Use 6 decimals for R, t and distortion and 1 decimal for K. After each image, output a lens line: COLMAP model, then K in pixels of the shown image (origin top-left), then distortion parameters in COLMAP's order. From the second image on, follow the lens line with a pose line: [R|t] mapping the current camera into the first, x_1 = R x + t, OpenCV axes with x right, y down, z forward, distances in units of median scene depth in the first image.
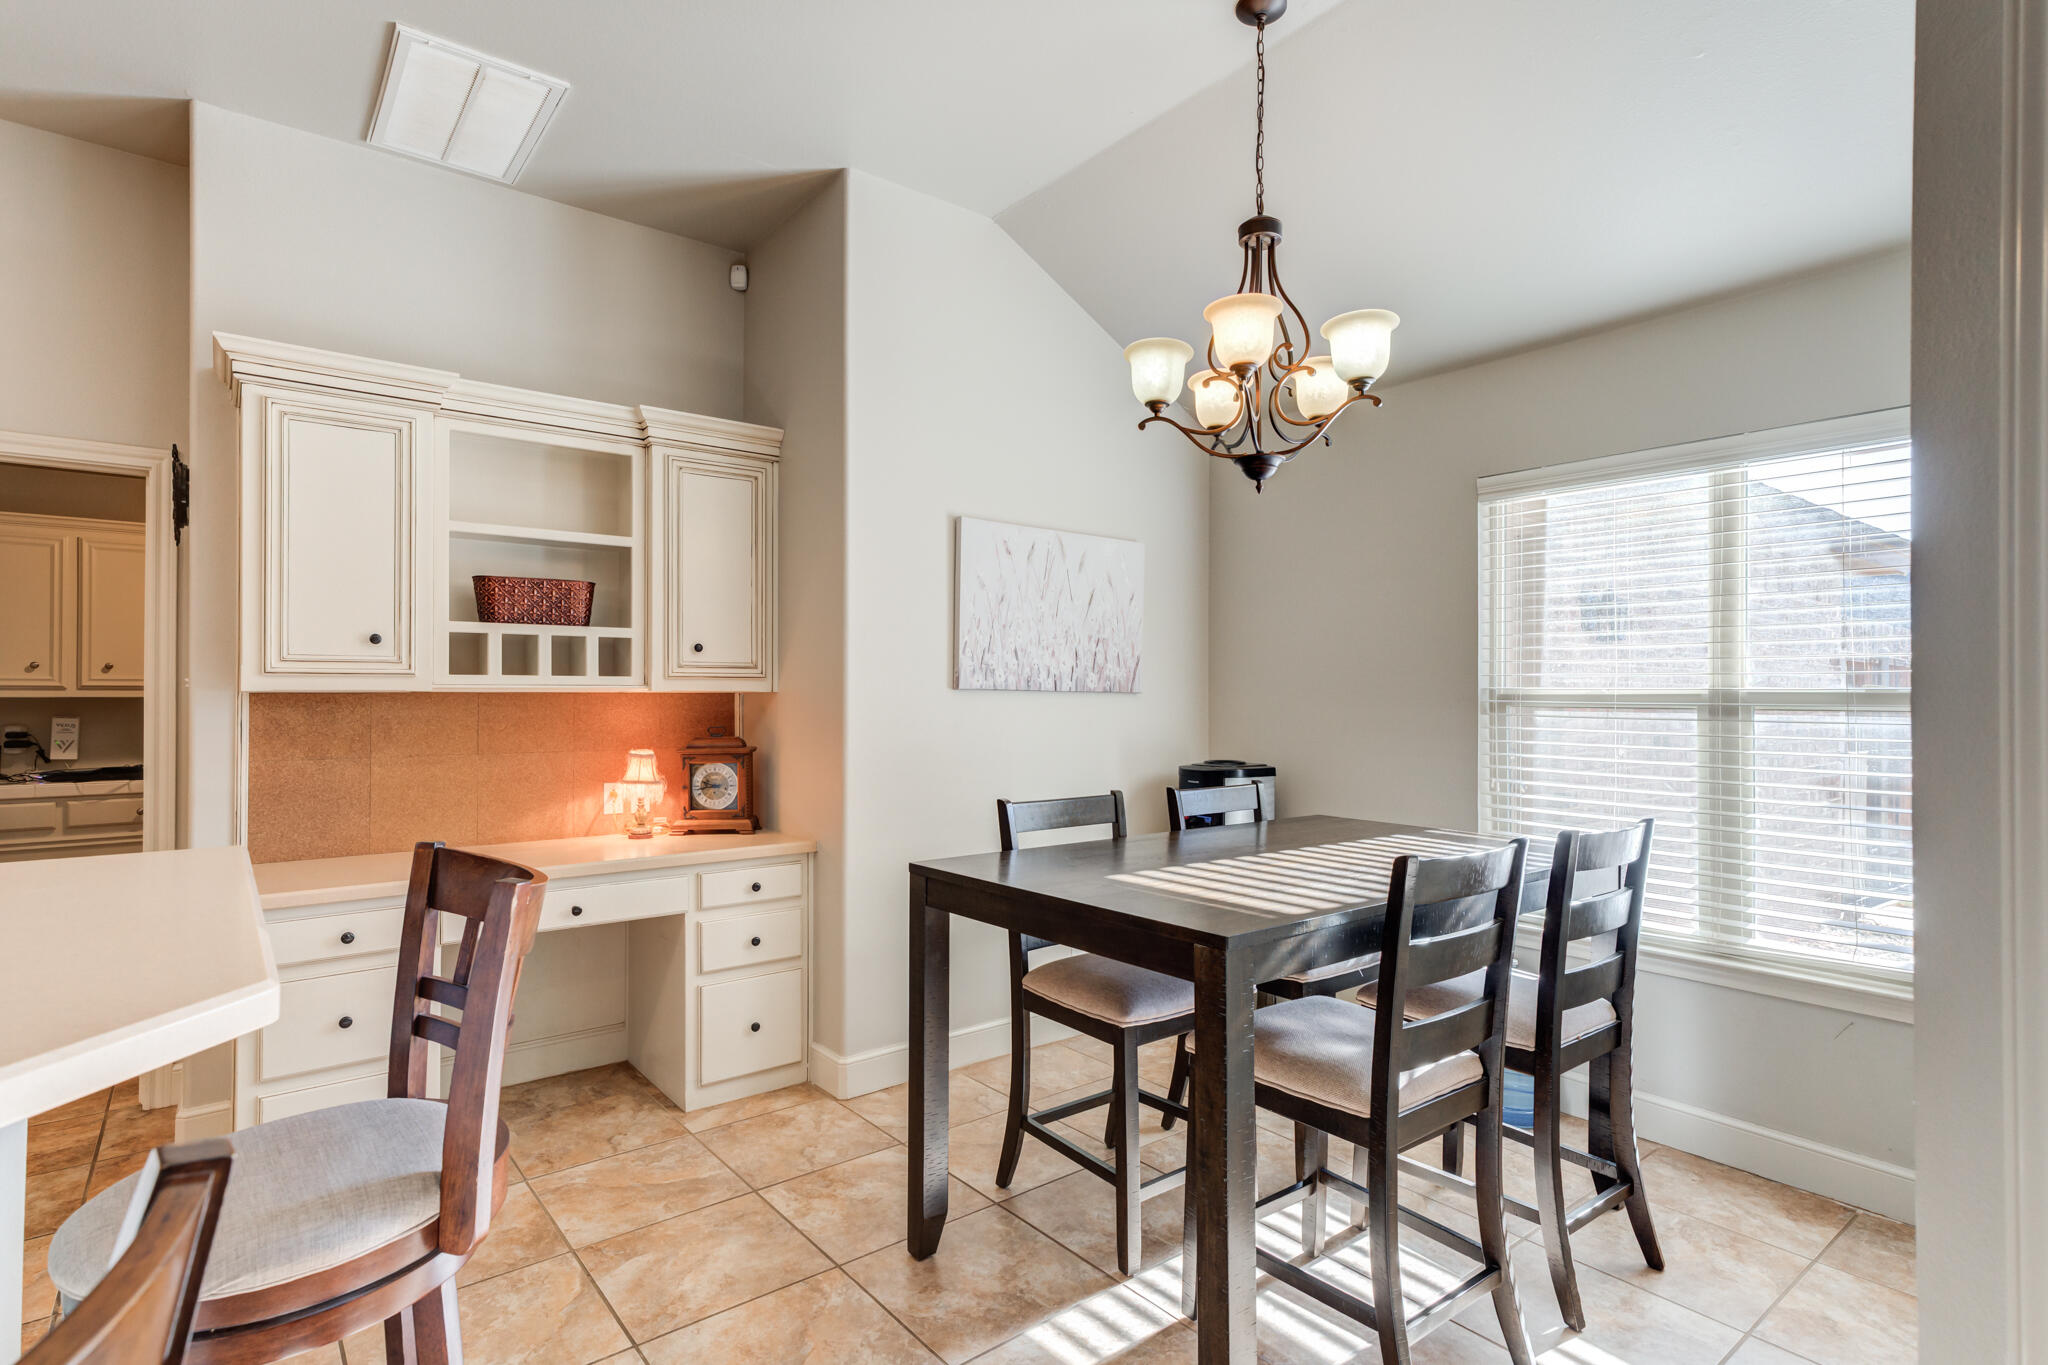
lens RADIAL K [[1042.0, 0, 1032.4], [0, 1042.0, 695.6], [0, 0, 1]] dist [0.004357, 0.001990]
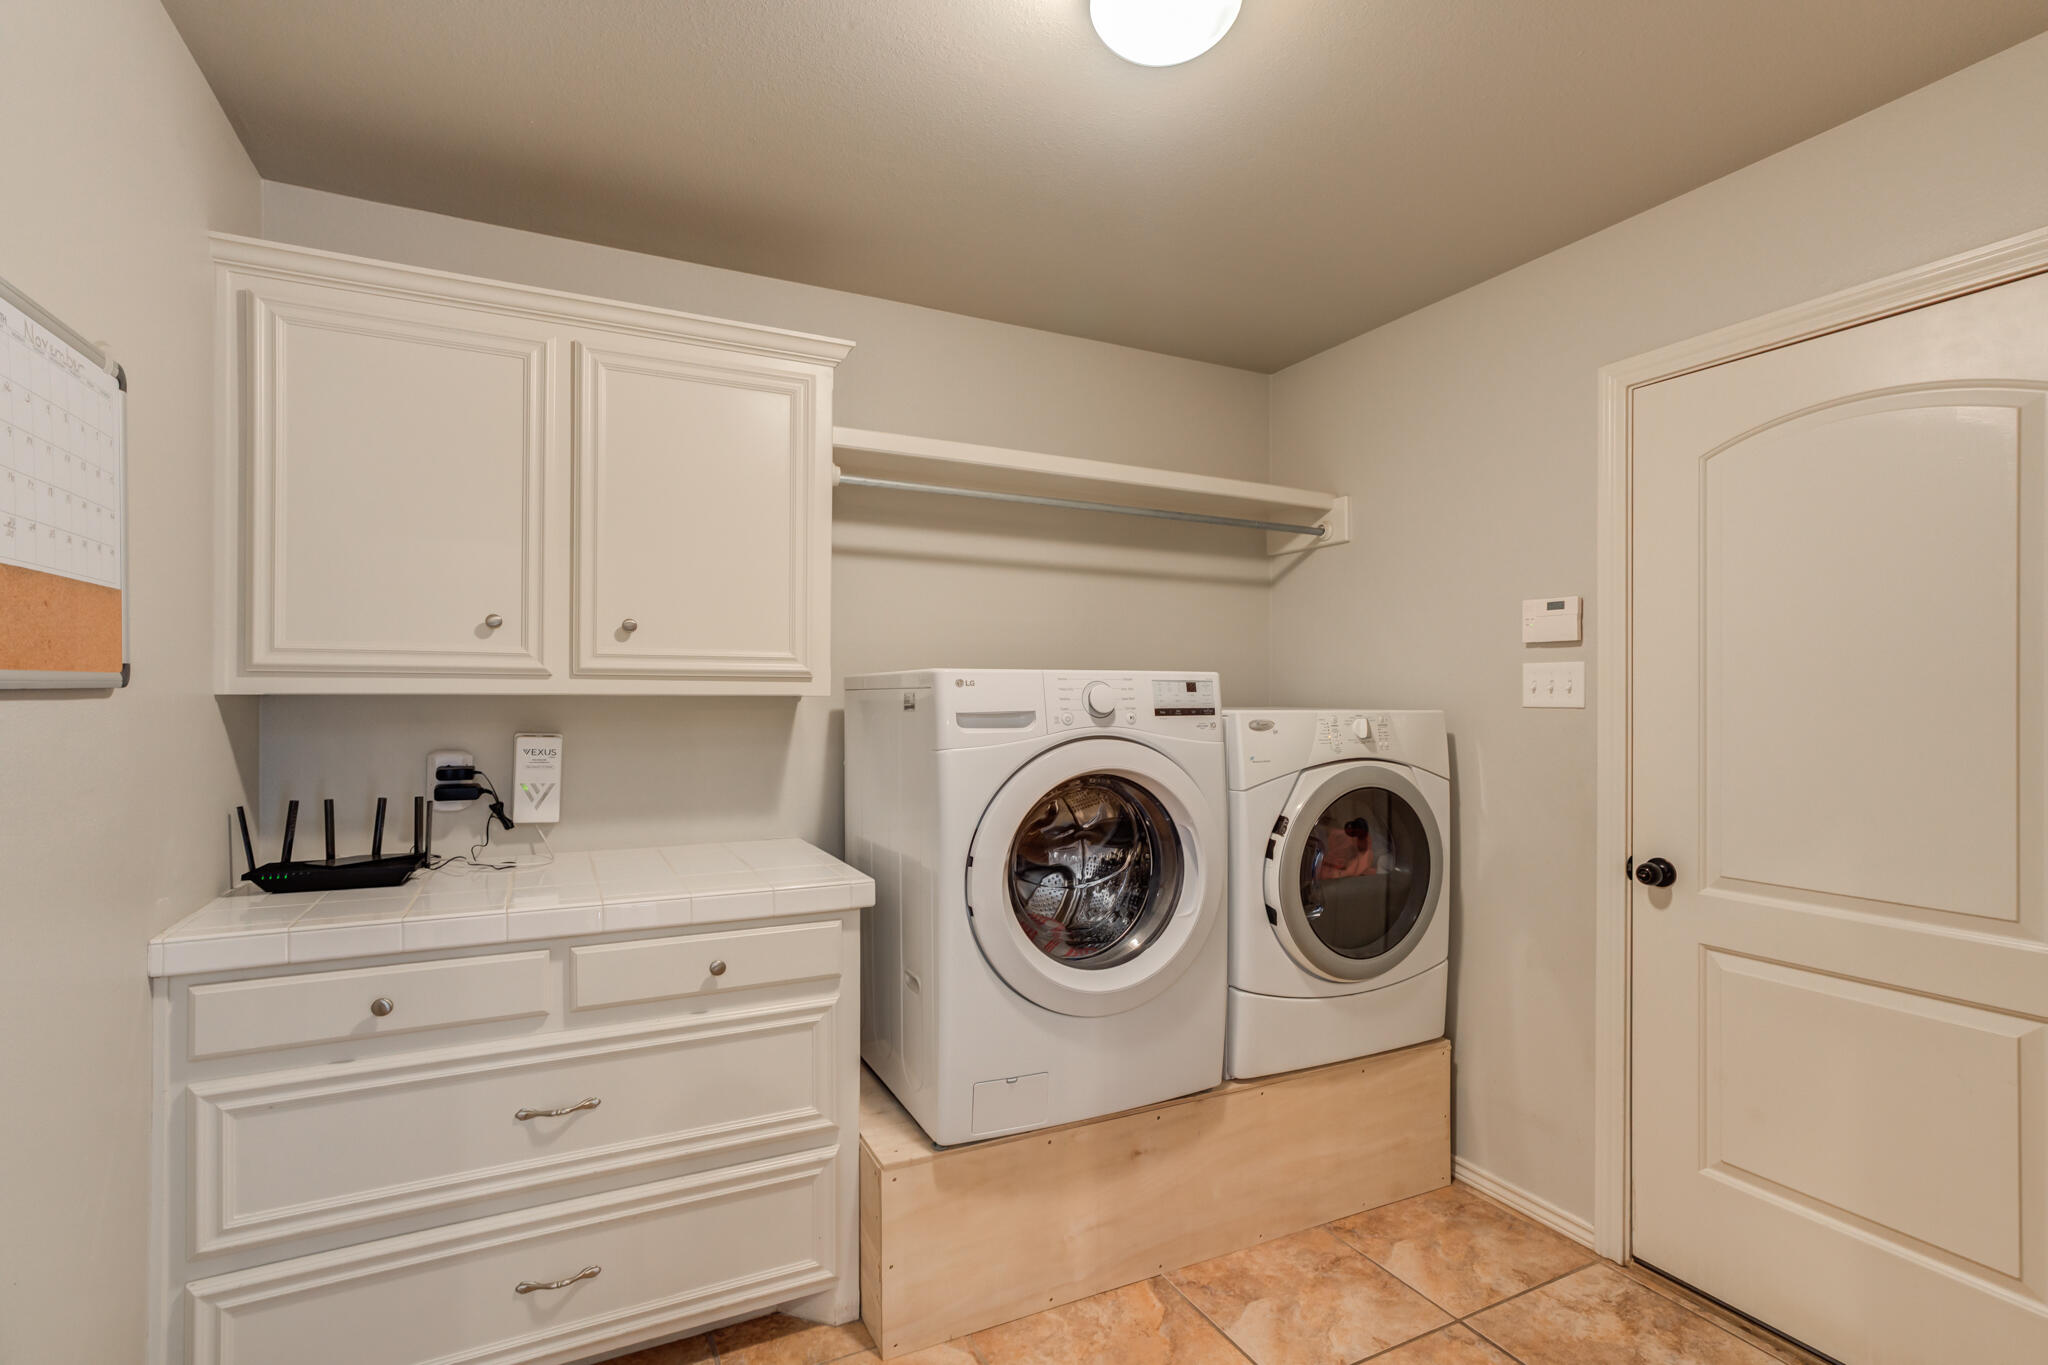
lens RADIAL K [[938.9, 0, 1023.8], [0, 938.9, 698.1], [0, 0, 1]] dist [-0.000432, 0.007574]
pose [[0.981763, -0.001094, -0.190107, -0.633195], [0.001231, 0.999999, 0.000604, 0.003336], [0.190107, -0.000827, 0.981763, 0.628310]]
